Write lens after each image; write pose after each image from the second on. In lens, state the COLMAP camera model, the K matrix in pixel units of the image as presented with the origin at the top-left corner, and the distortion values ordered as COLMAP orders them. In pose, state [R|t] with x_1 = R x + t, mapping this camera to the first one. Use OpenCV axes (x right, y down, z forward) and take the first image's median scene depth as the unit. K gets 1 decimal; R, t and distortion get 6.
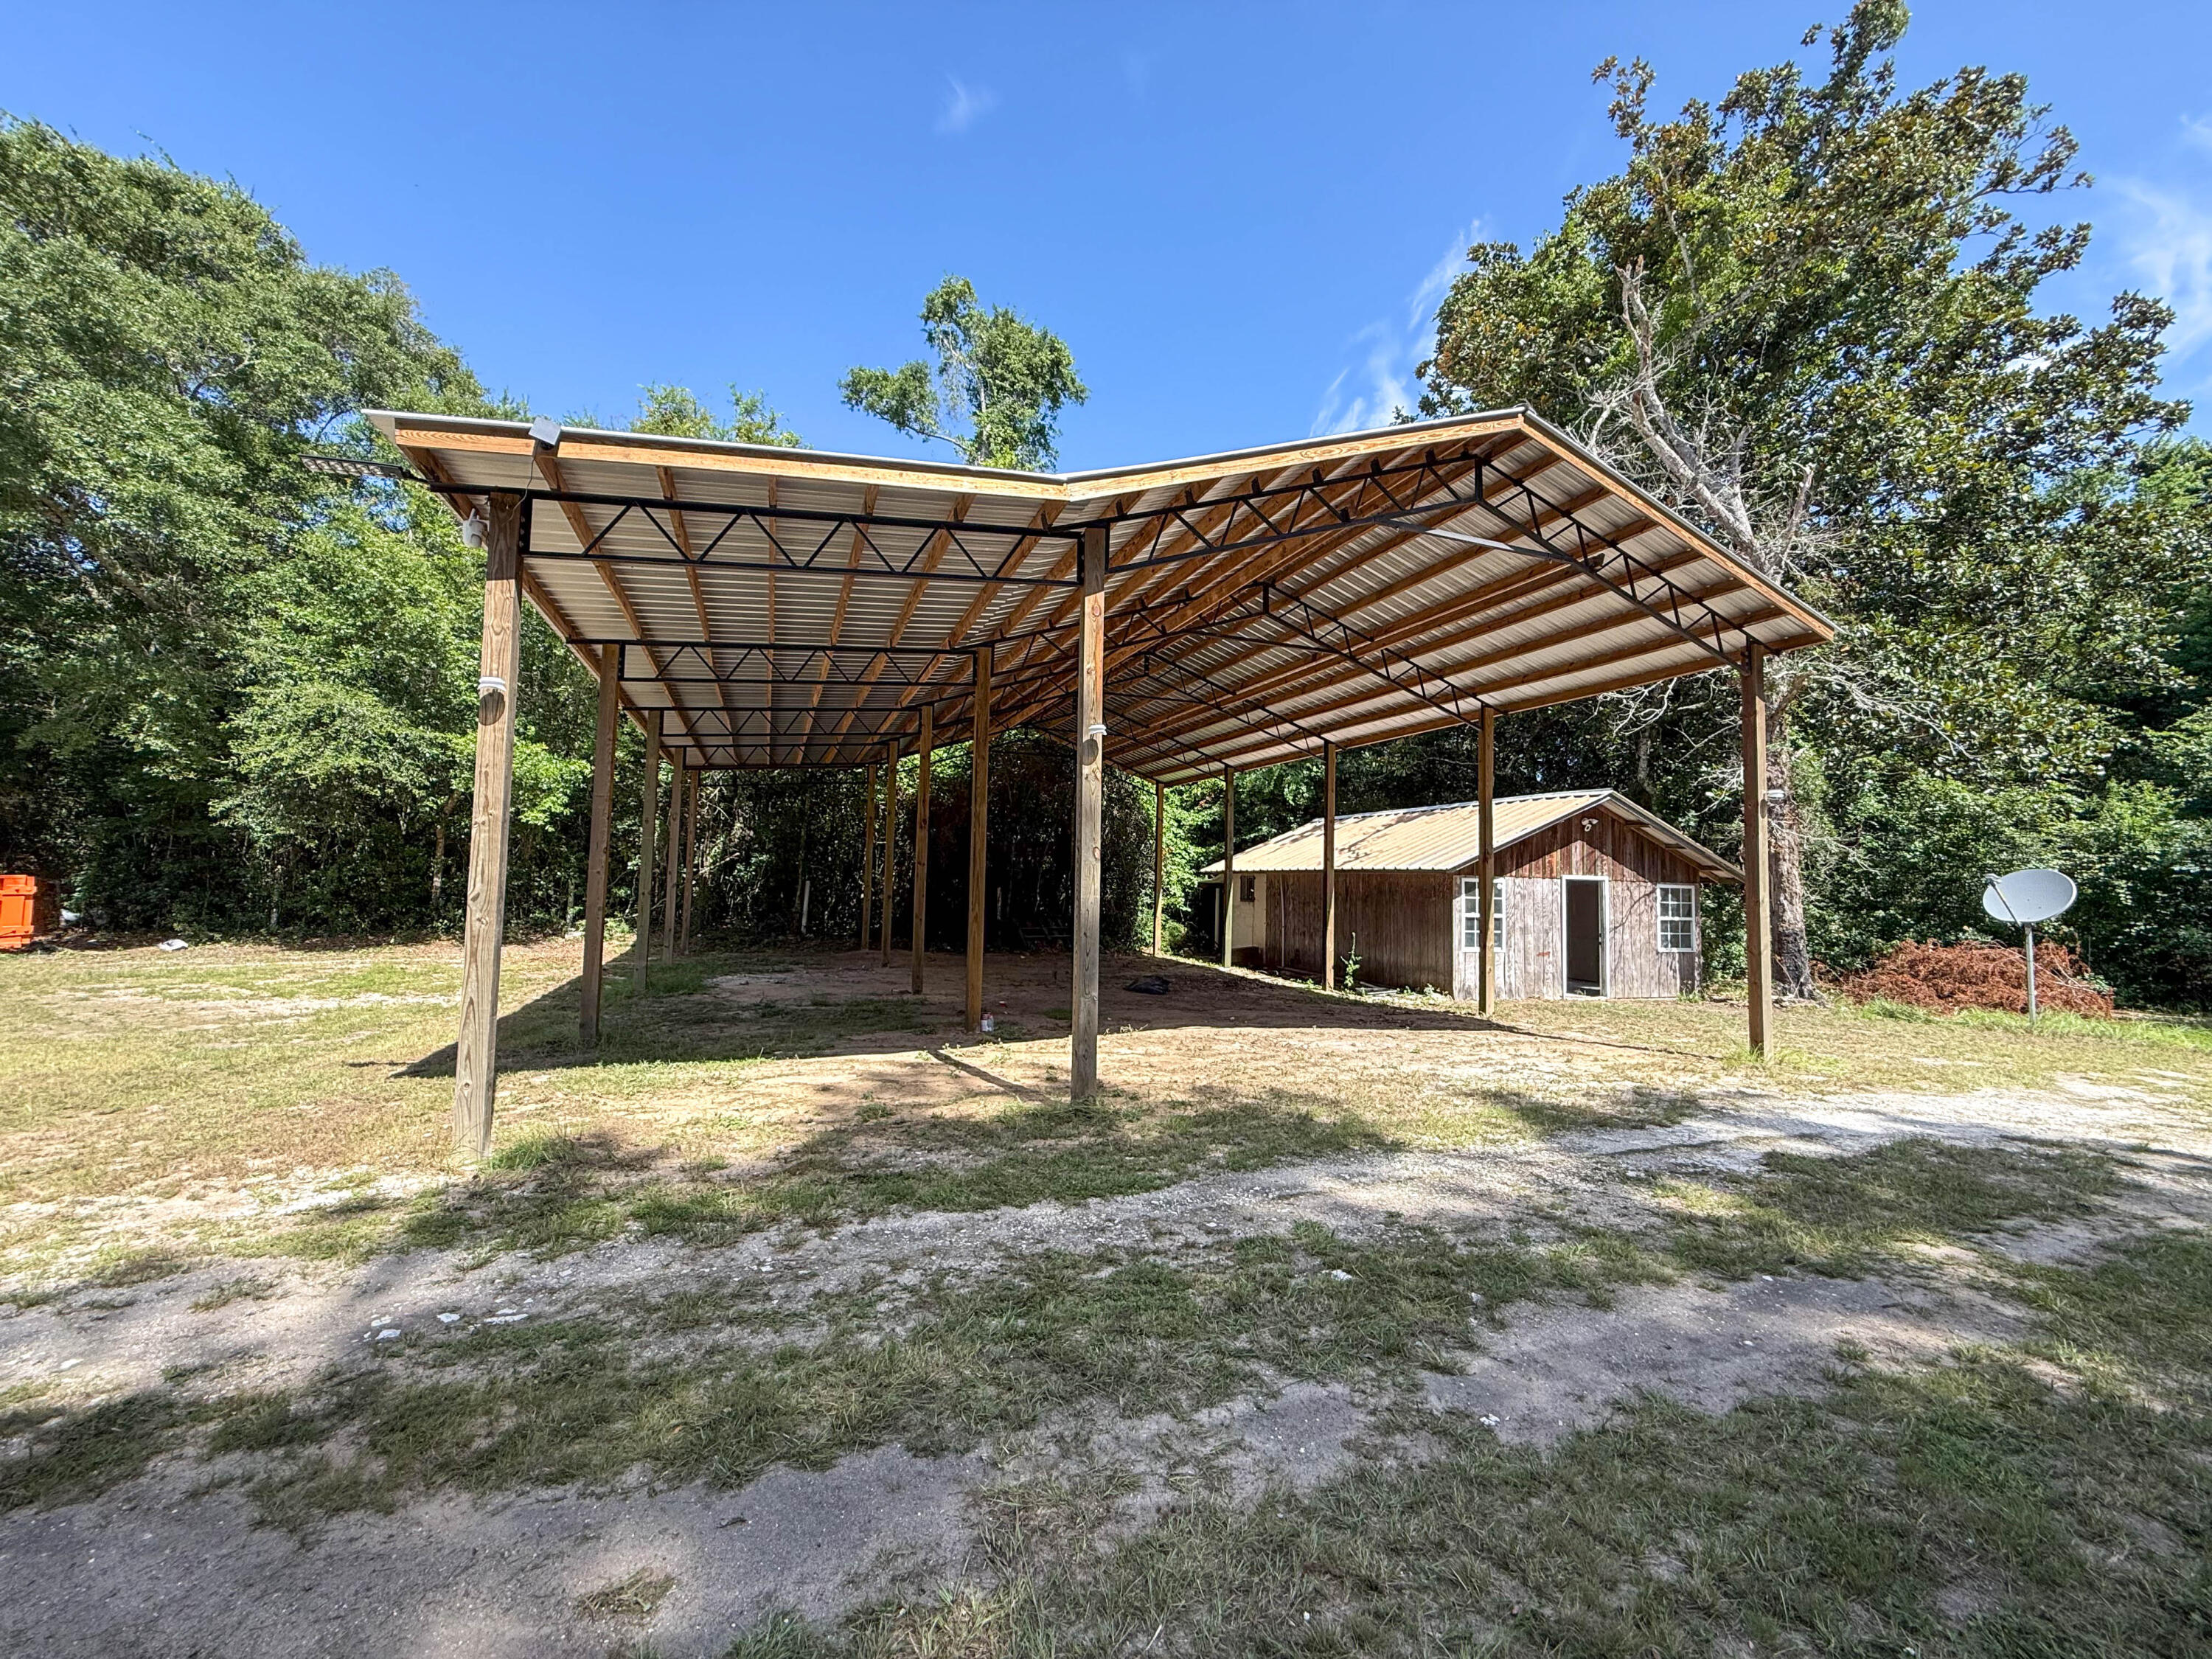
lens RADIAL K [[881.5, 0, 1101.0], [0, 881.5, 826.0], [0, 0, 1]] dist [0.001094, 0.000004]
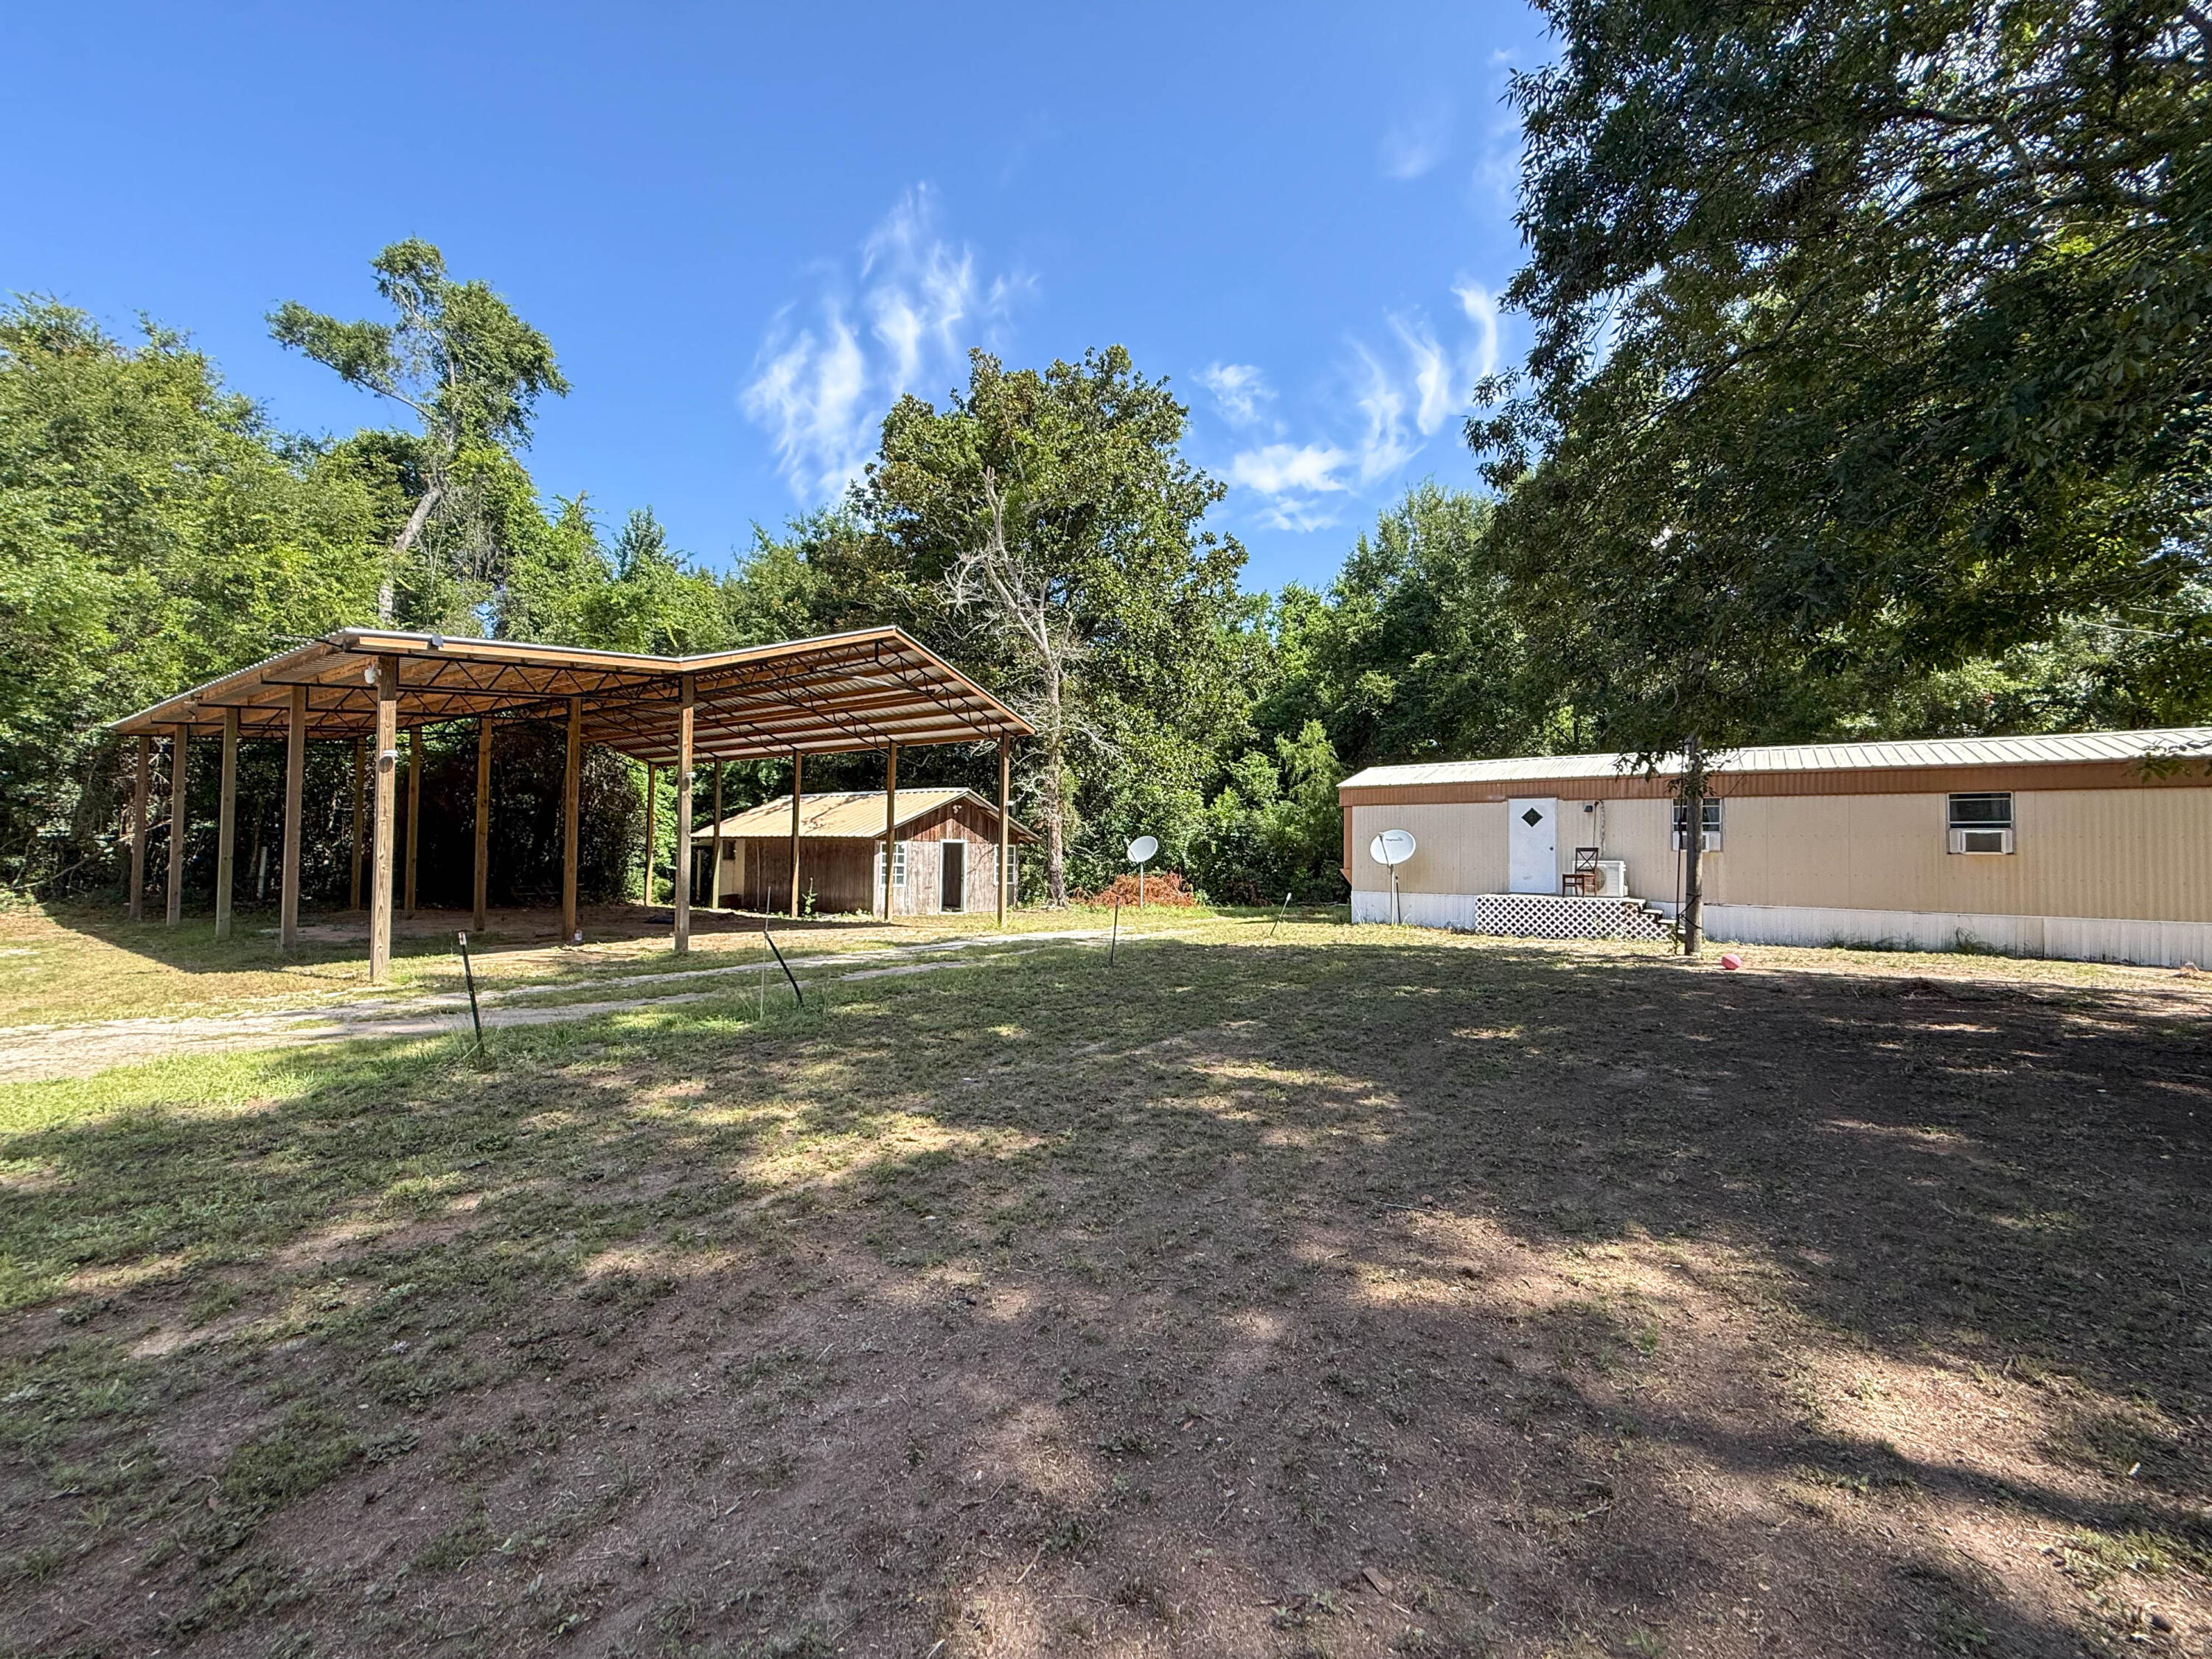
lens RADIAL K [[895.0, 0, 1102.2], [0, 895.0, 826.3], [0, 0, 1]] dist [0.000825, 0.000216]
pose [[0.830867, 0.004959, 0.556449, -0.152369], [-0.029434, 0.998952, 0.035048, -0.035766], [-0.555692, -0.045499, 0.830142, -0.543200]]
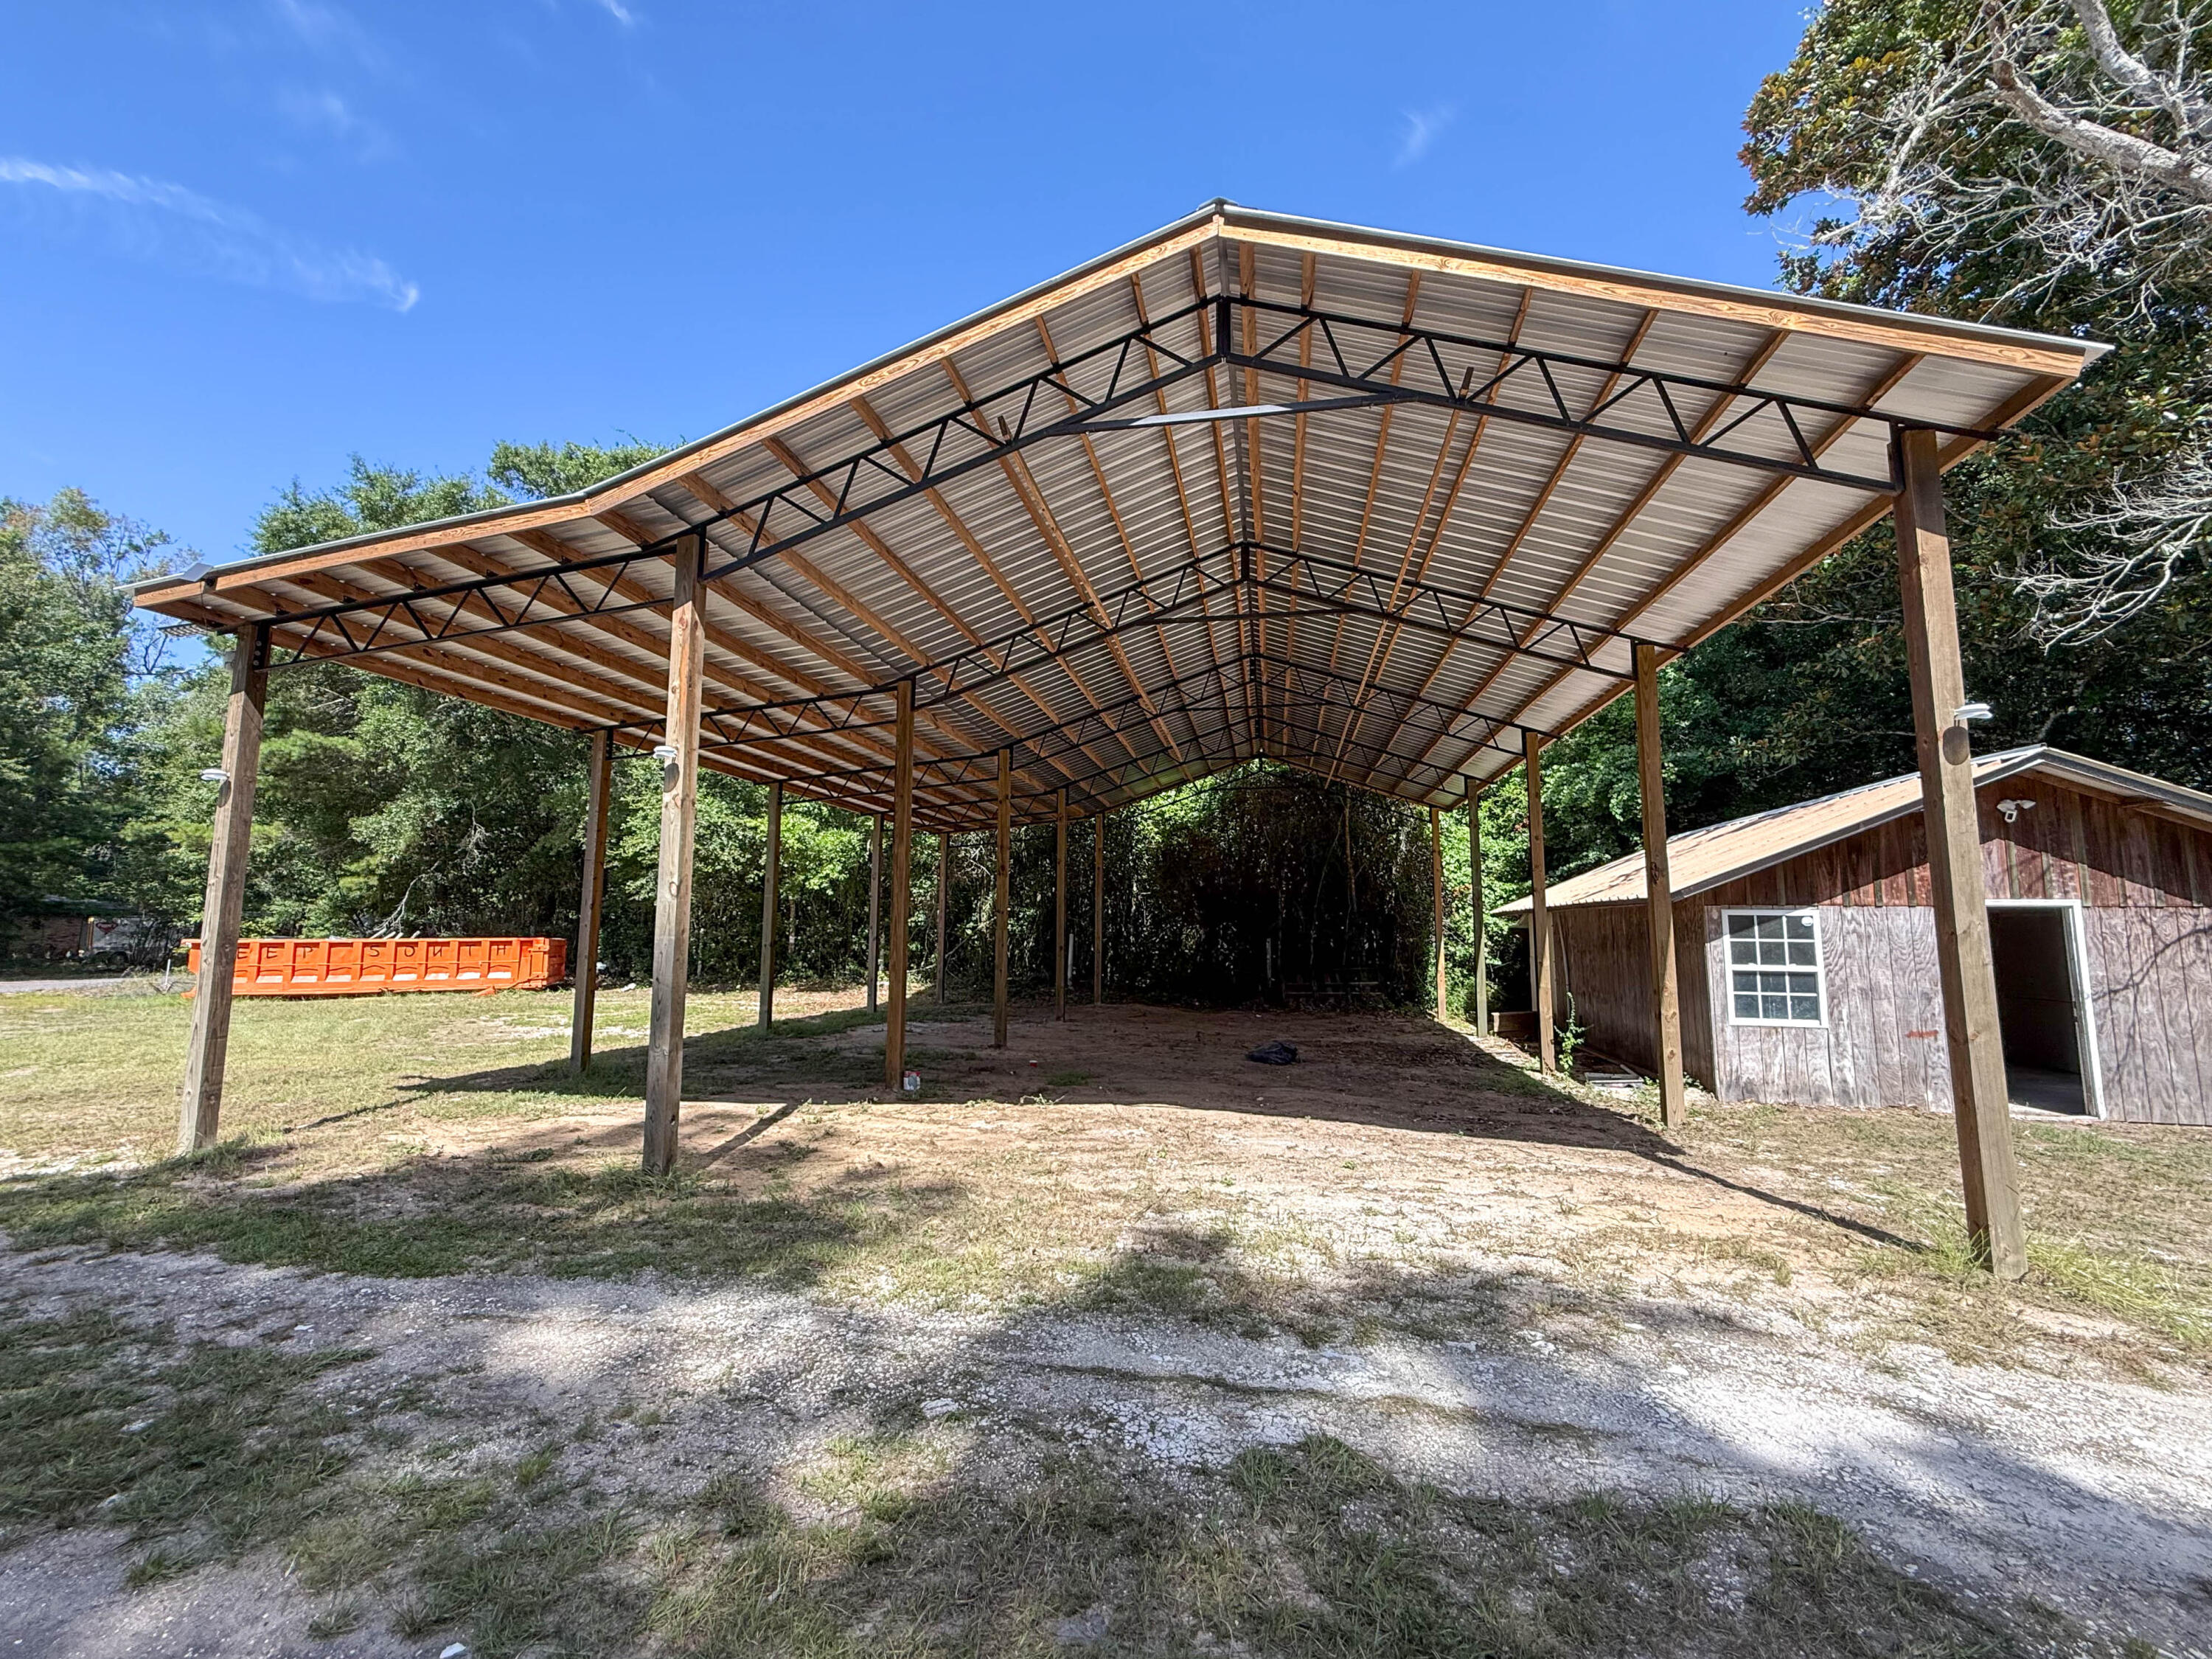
lens RADIAL K [[900.4, 0, 1100.0], [0, 900.4, 826.3], [0, 0, 1]] dist [0.000953, -0.000094]
pose [[0.850514, -0.079029, -0.519981, 0.349606], [0.048049, 0.996188, -0.072812, 0.022799], [0.523753, 0.036943, 0.851069, 0.184495]]
